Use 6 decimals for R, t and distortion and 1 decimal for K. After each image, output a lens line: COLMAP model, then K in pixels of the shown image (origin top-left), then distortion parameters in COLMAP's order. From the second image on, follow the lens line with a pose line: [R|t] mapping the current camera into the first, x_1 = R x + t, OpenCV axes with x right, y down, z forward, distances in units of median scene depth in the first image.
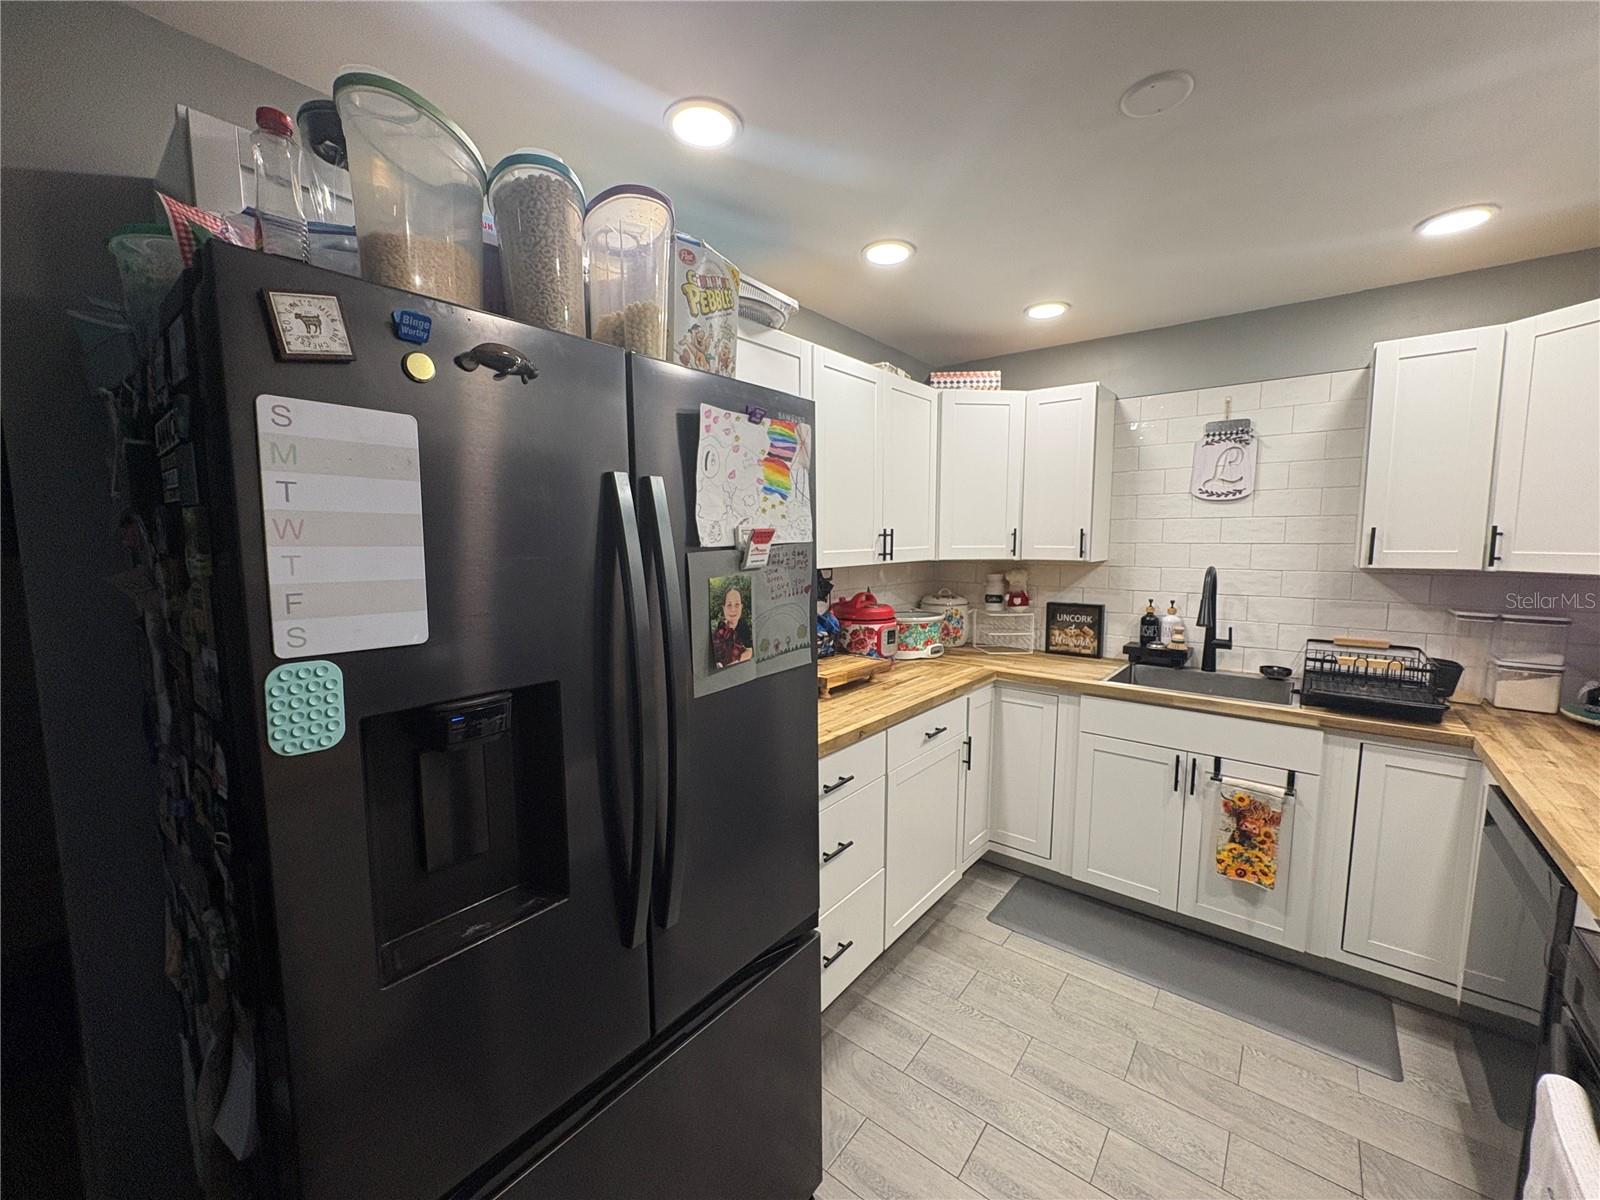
lens RADIAL K [[636.2, 0, 796.6], [0, 636.2, 594.8], [0, 0, 1]] dist [-0.001863, 0.000380]
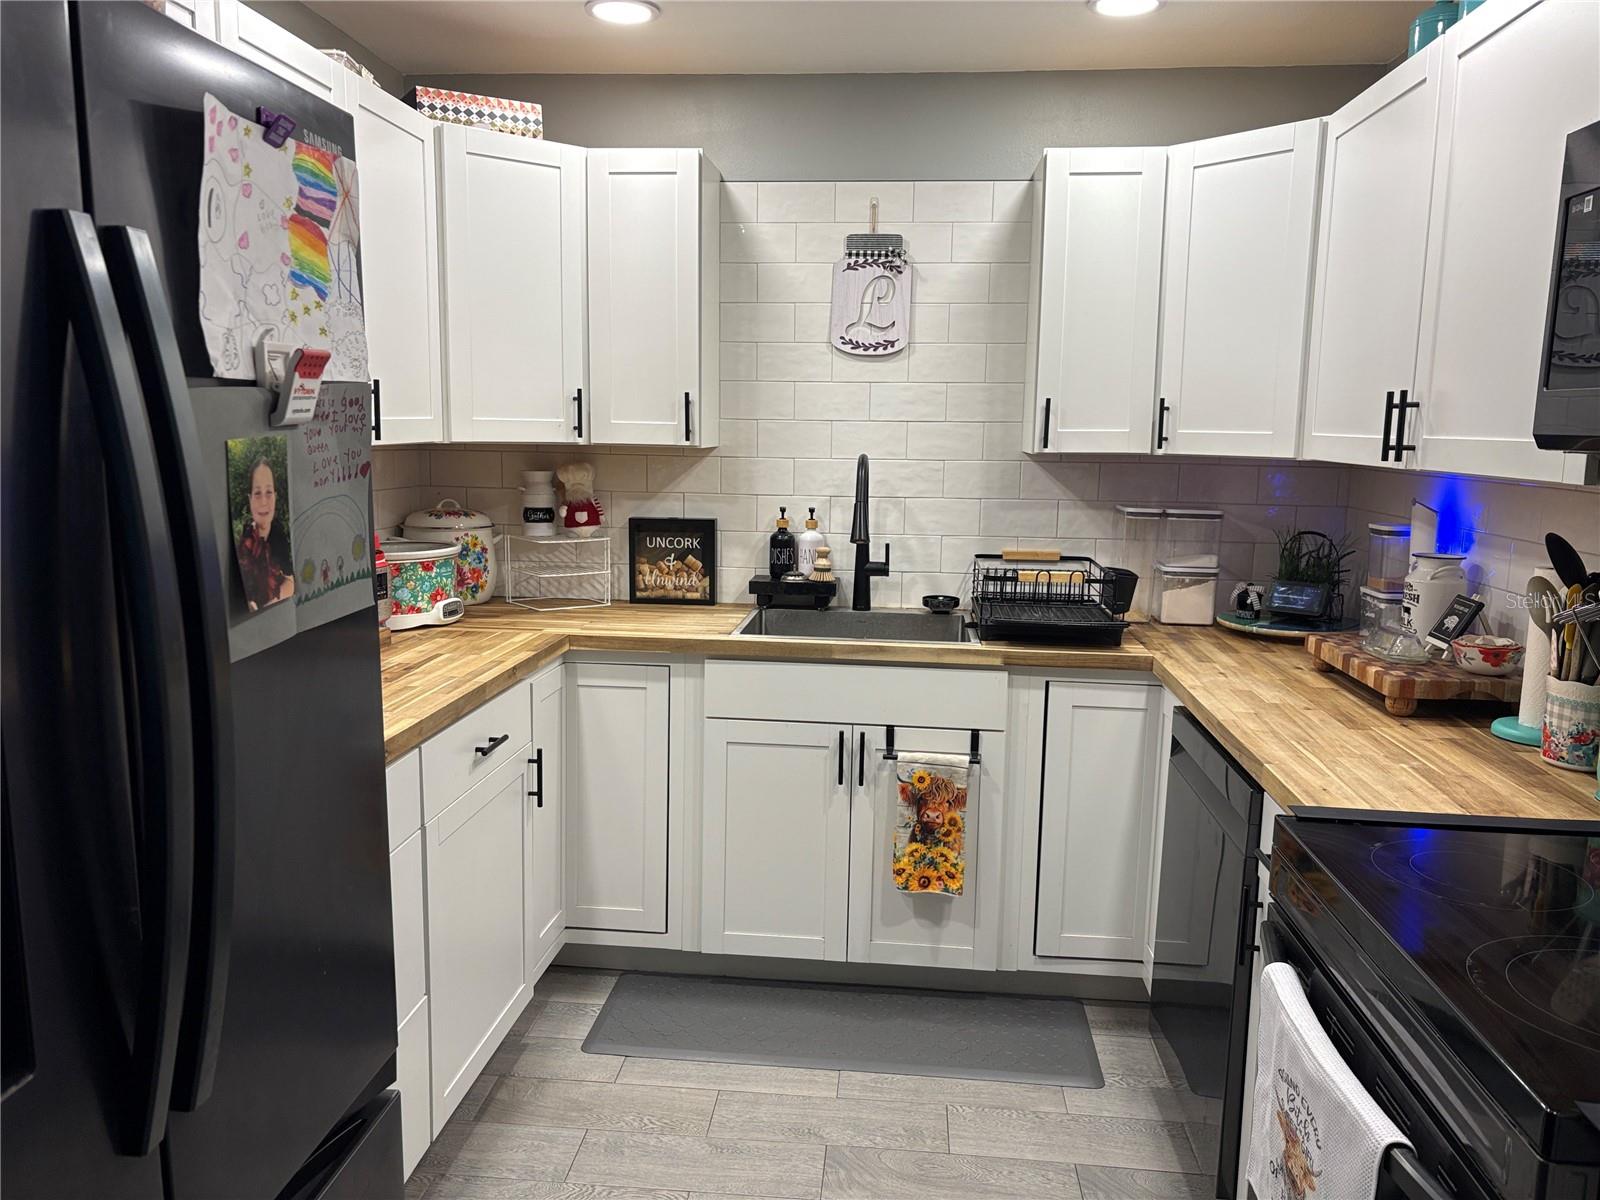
lens RADIAL K [[1218.6, 0, 790.8], [0, 1218.6, 596.5], [0, 0, 1]] dist [0.040137, -0.019473]
pose [[0.834323, -0.062316, 0.547743, -0.152510], [0.033415, 0.997480, 0.062583, 0.026959], [-0.550262, -0.033912, 0.834303, -0.048117]]
